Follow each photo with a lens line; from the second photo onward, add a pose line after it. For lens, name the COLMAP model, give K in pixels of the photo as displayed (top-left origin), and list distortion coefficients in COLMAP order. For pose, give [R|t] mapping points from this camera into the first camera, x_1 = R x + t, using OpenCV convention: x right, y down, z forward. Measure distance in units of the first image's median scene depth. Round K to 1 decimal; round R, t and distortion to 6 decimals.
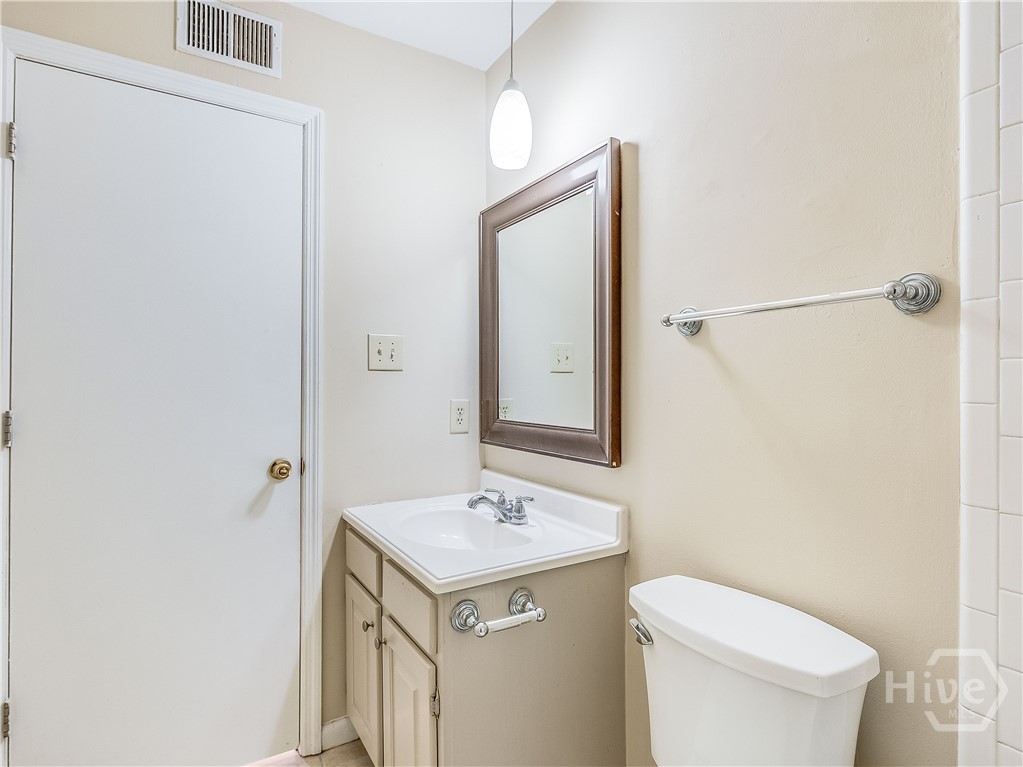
lens RADIAL K [[546.1, 0, 511.5], [0, 546.1, 383.5], [0, 0, 1]] dist [0.000676, 0.000146]
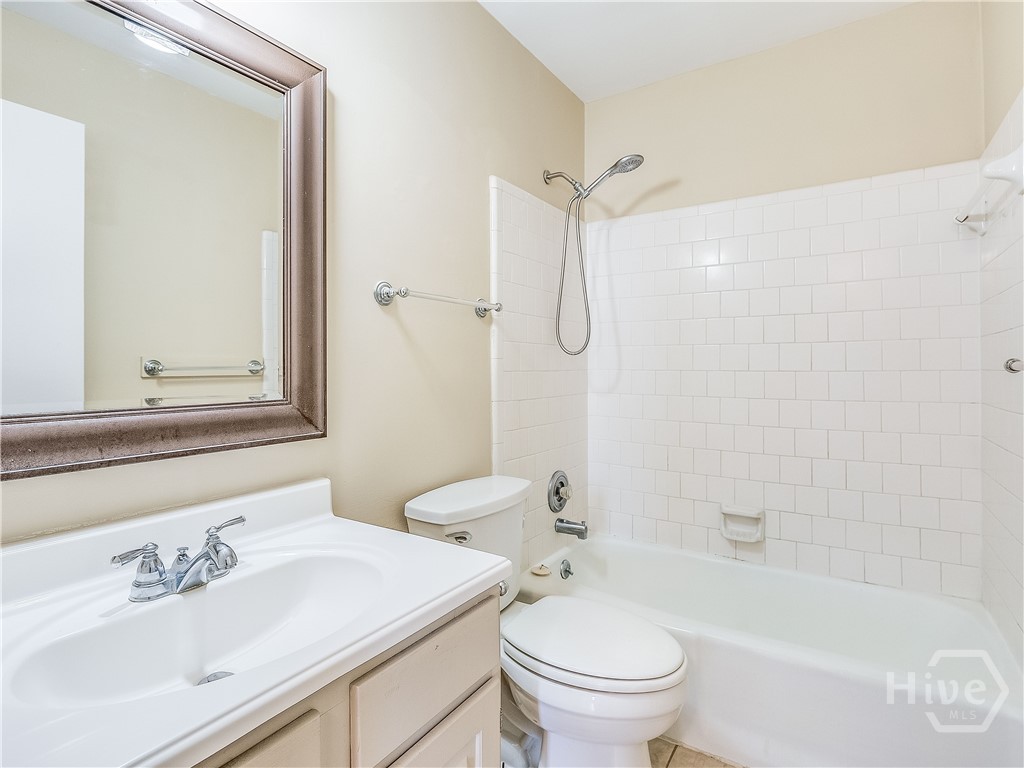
lens RADIAL K [[513.9, 0, 512.0], [0, 513.9, 384.0], [0, 0, 1]] dist [-0.002863, -0.000625]
pose [[-0.426464, -0.031458, 0.903958, -0.835268], [0.006277, 0.999268, 0.037736, 0.044056], [-0.904483, 0.021767, -0.425954, 1.262688]]
